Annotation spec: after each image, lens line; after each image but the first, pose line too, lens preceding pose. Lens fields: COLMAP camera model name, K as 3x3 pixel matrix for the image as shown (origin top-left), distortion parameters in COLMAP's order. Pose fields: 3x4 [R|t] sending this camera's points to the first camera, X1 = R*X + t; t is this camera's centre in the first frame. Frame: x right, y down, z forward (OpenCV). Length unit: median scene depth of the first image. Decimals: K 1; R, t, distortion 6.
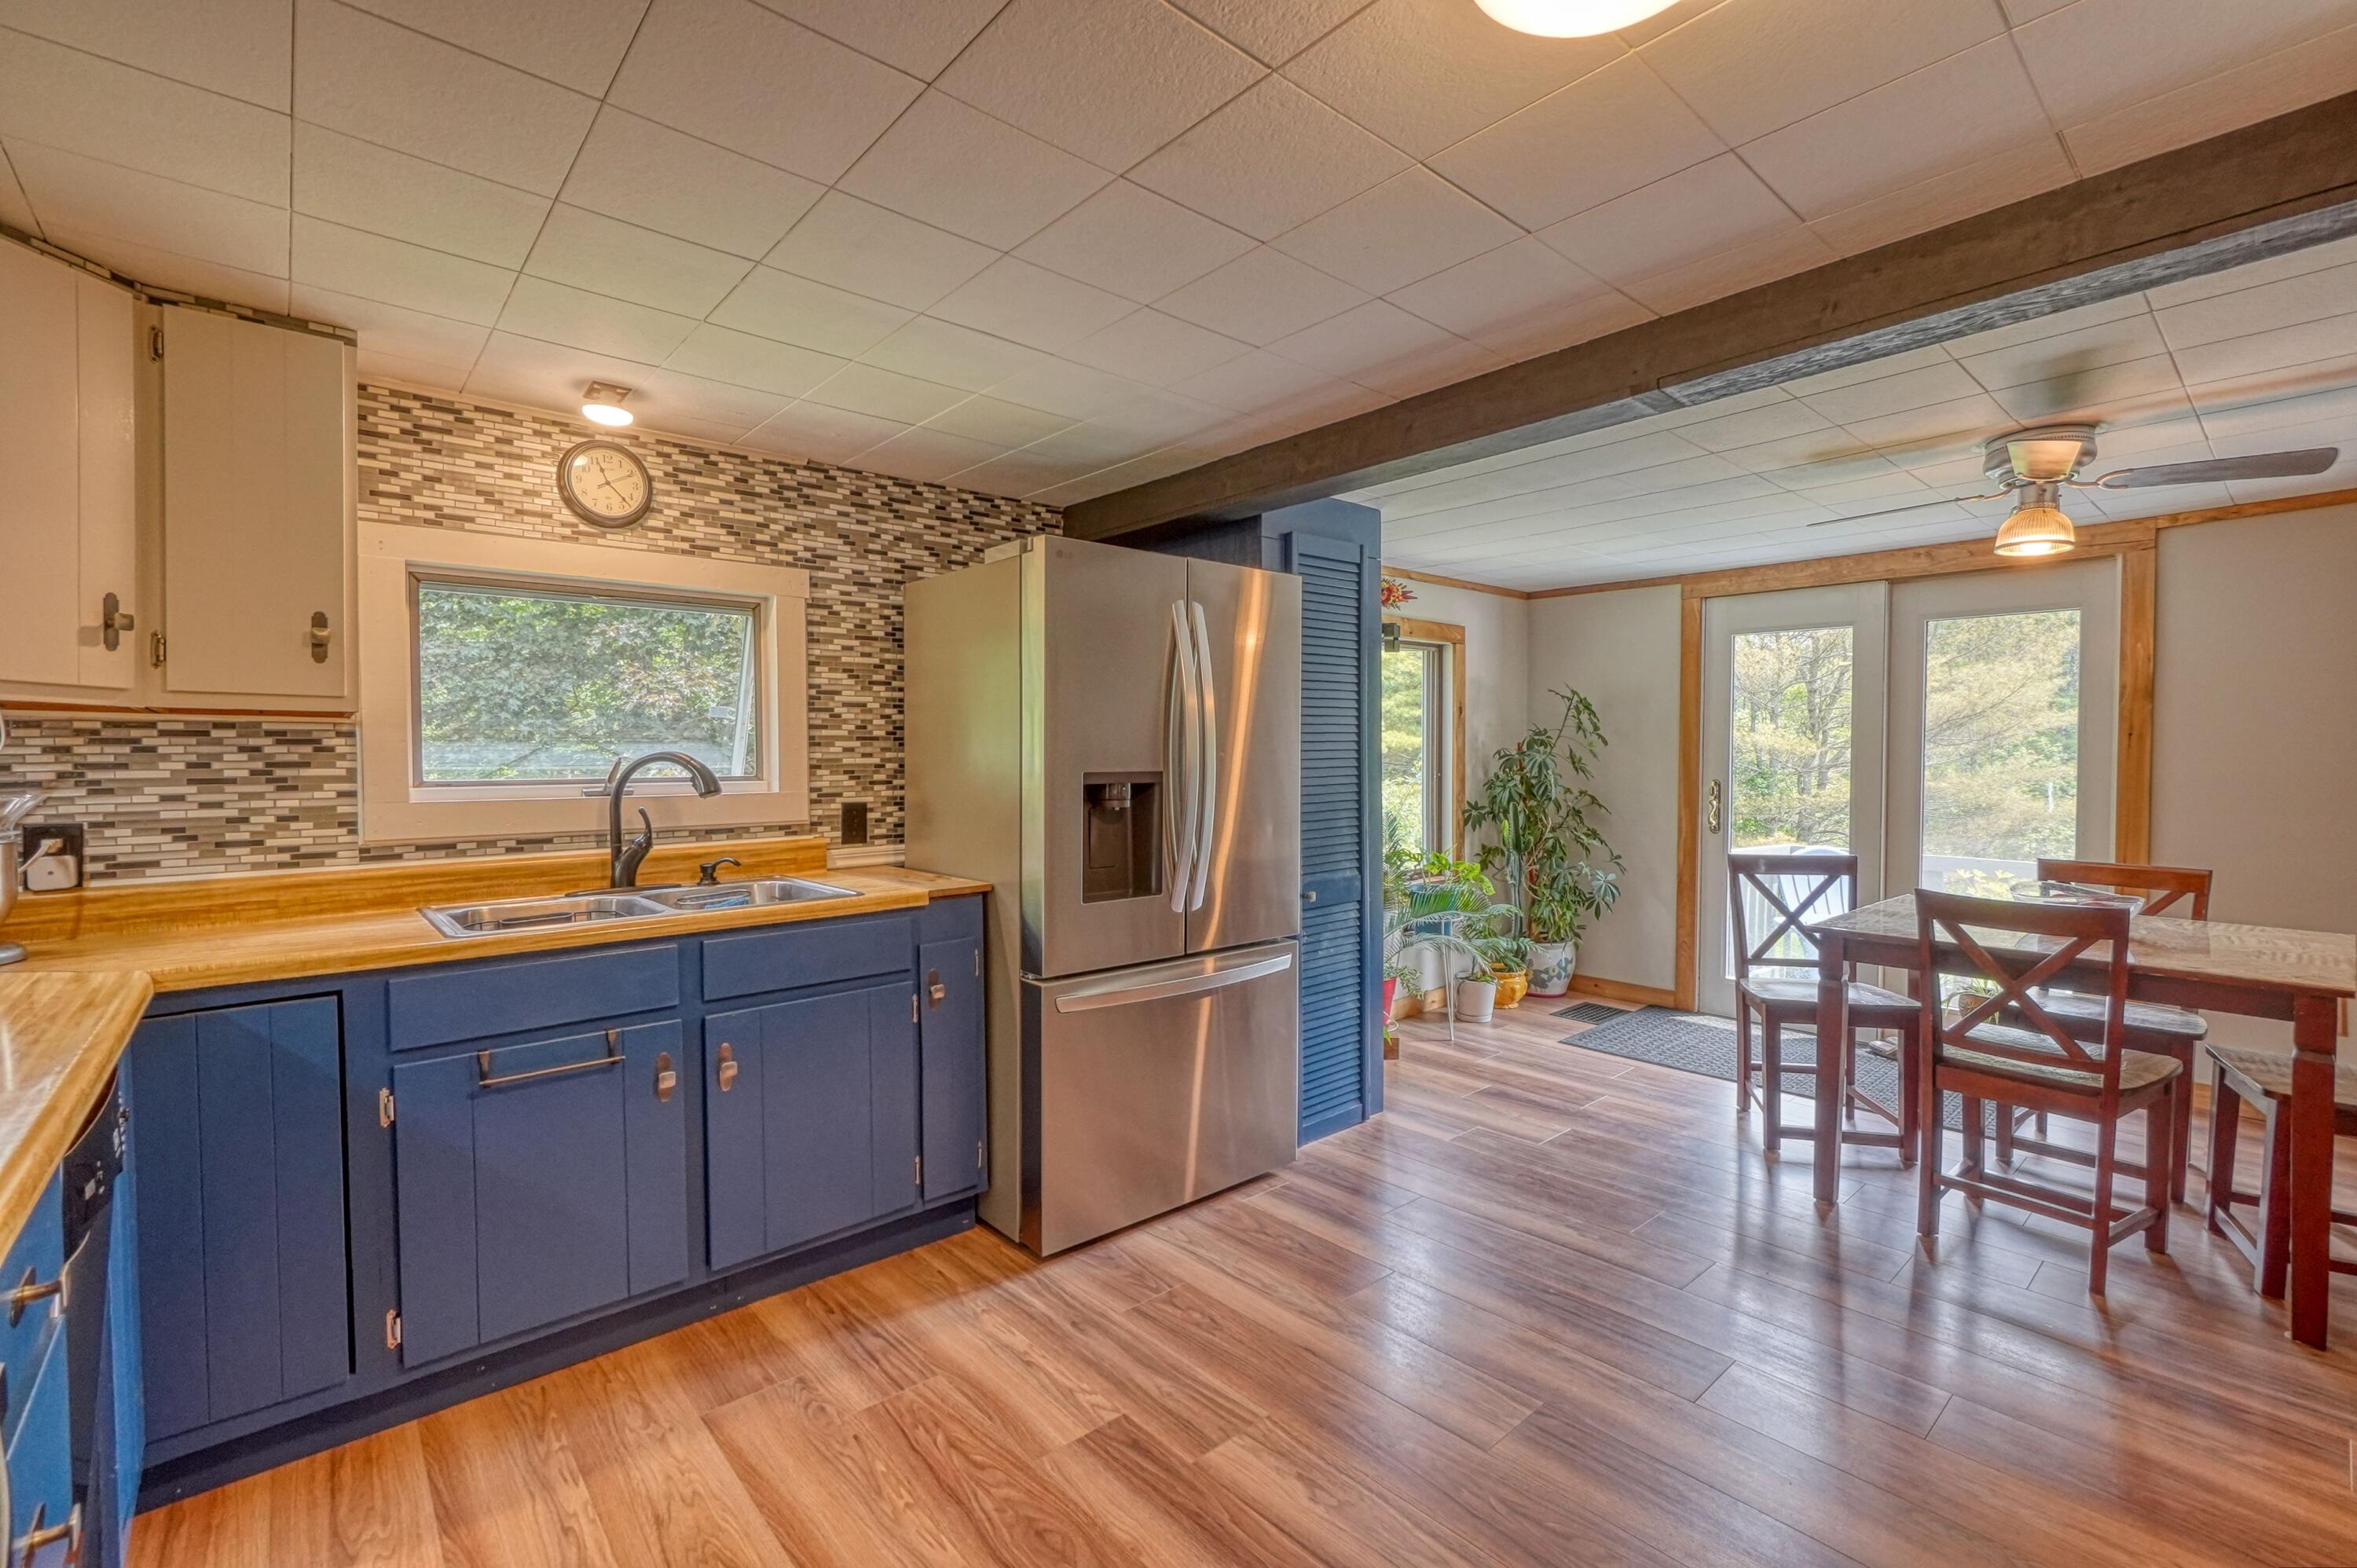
lens RADIAL K [[1031.5, 0, 1178.5], [0, 1031.5, 784.0], [0, 0, 1]] dist [-0.003772, 0.004061]
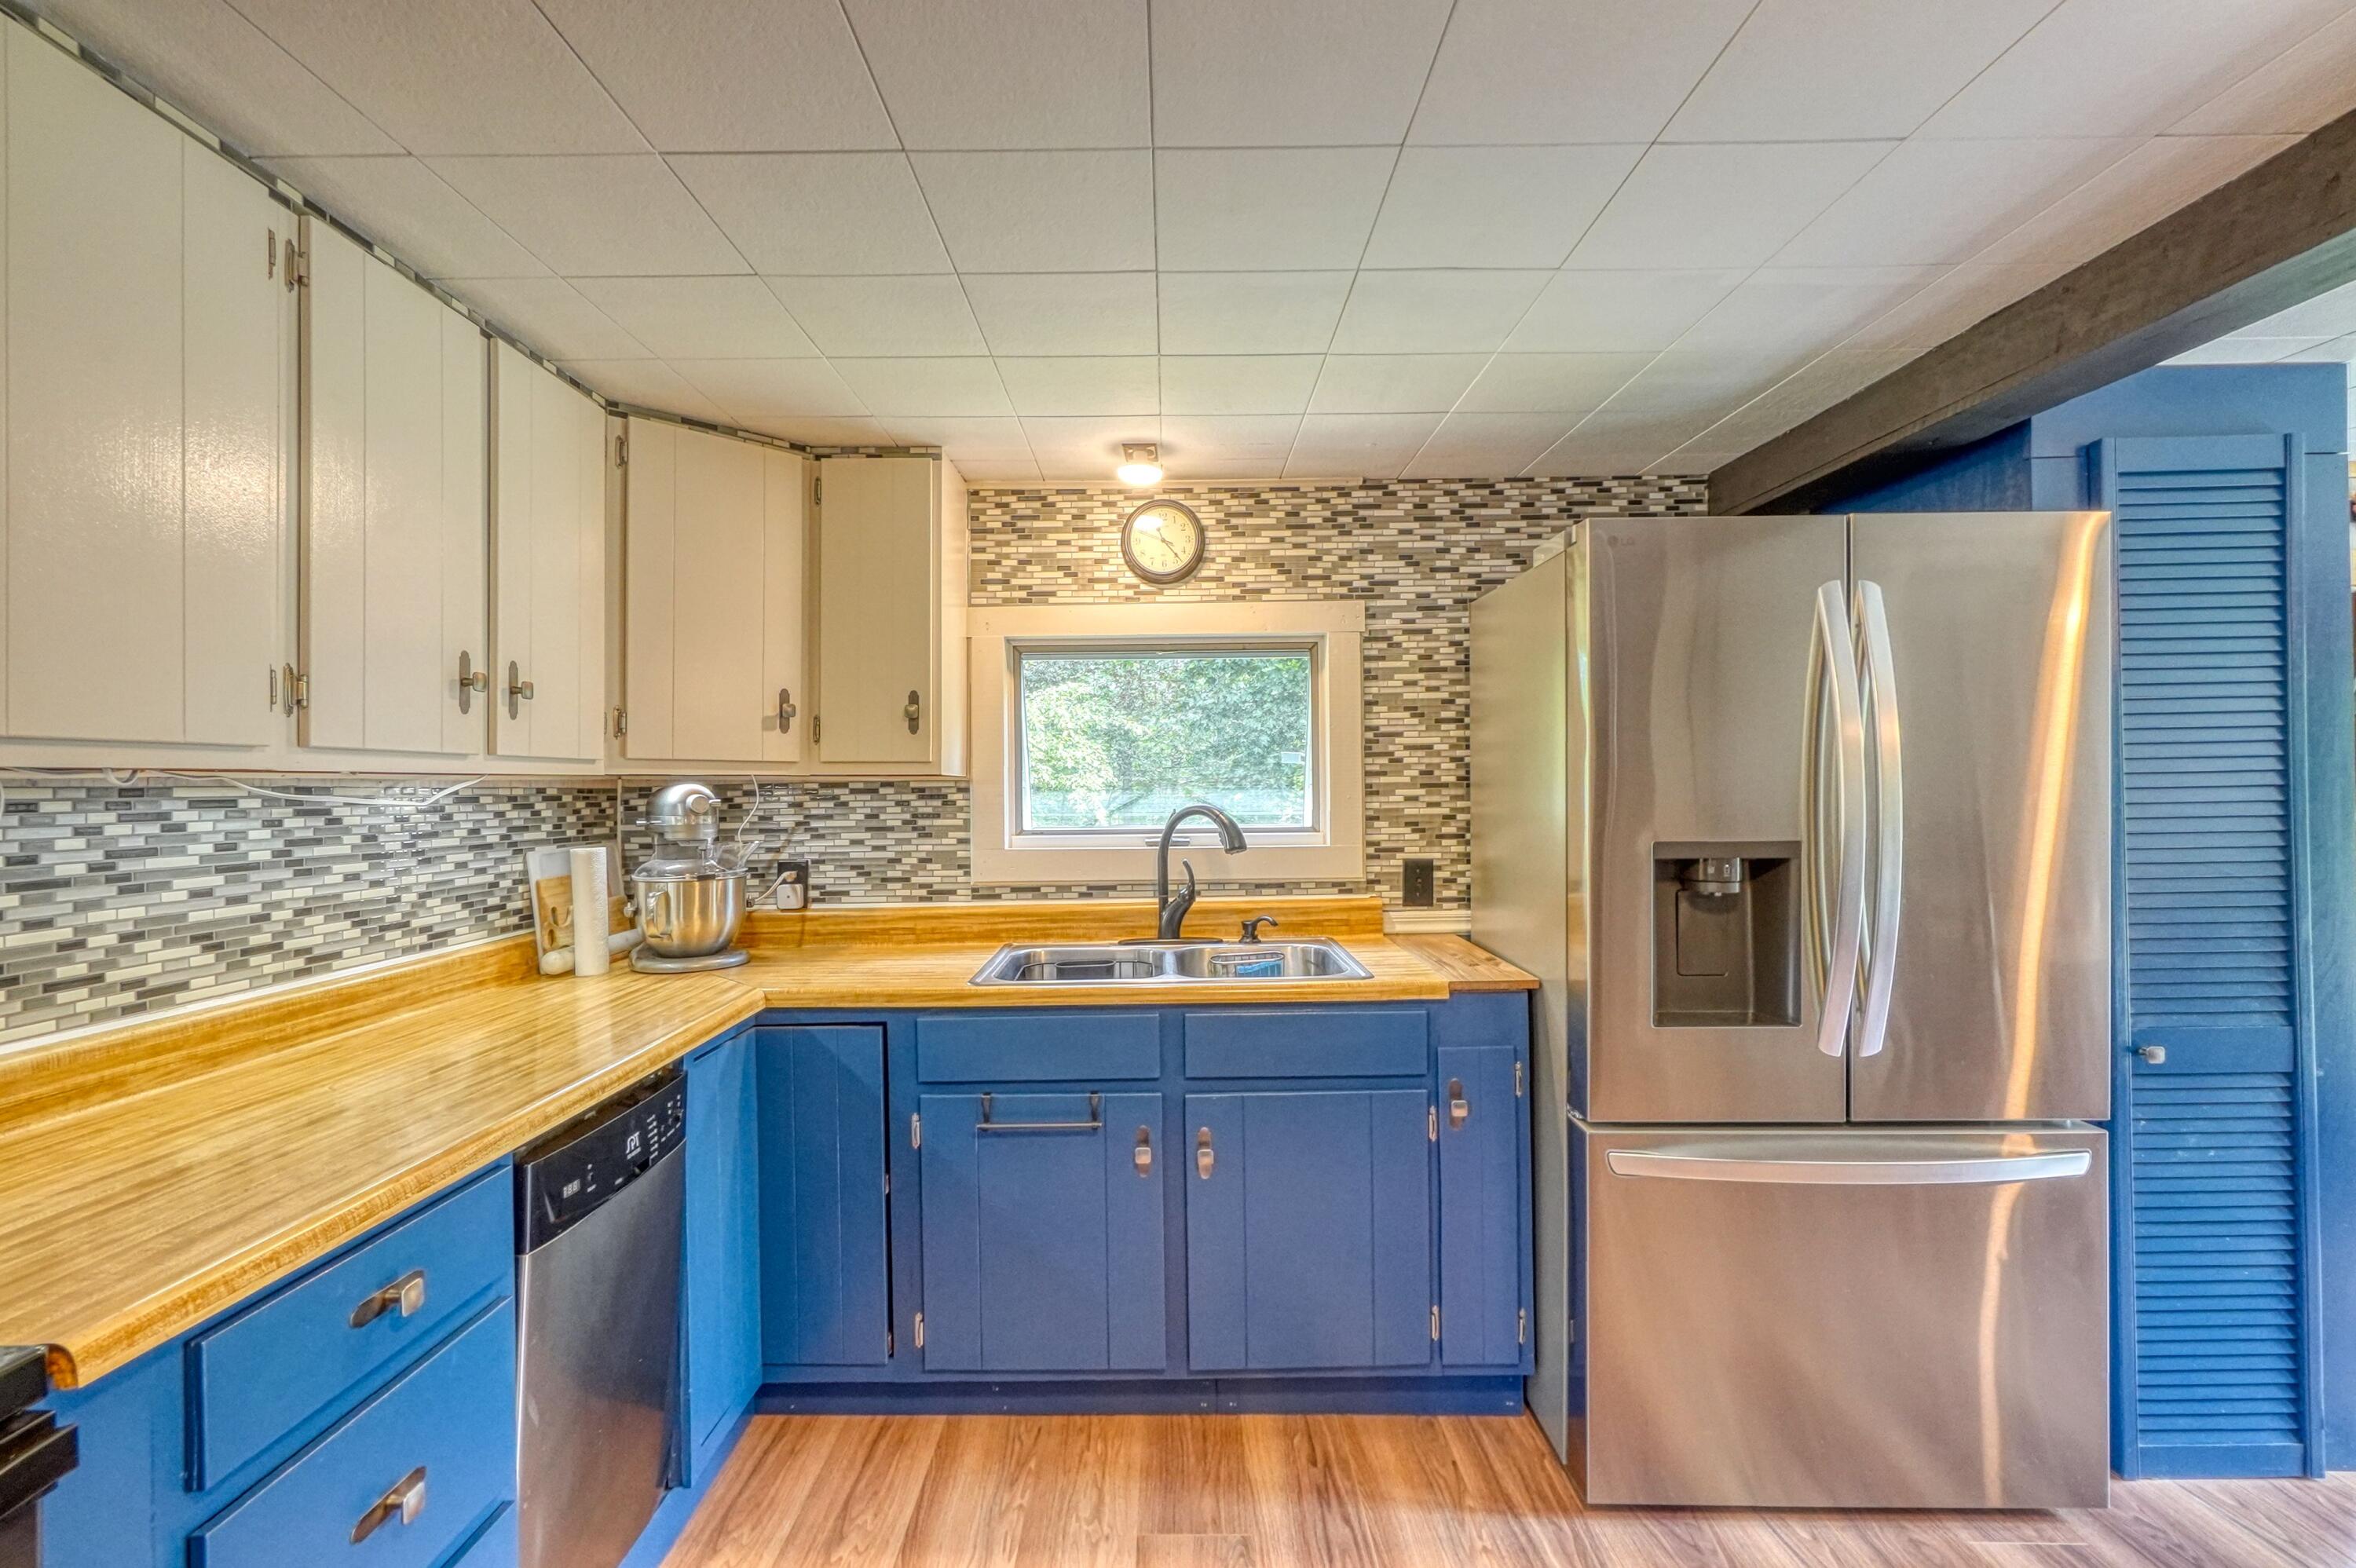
lens RADIAL K [[1031.0, 0, 1178.0], [0, 1031.0, 784.0], [0, 0, 1]] dist [-0.003772, 0.004061]
pose [[0.745259, 0.001792, -0.666773, 0.136317], [-0.012386, 0.999861, -0.011157, -0.039118], [0.666660, 0.016574, 0.745178, 0.250502]]
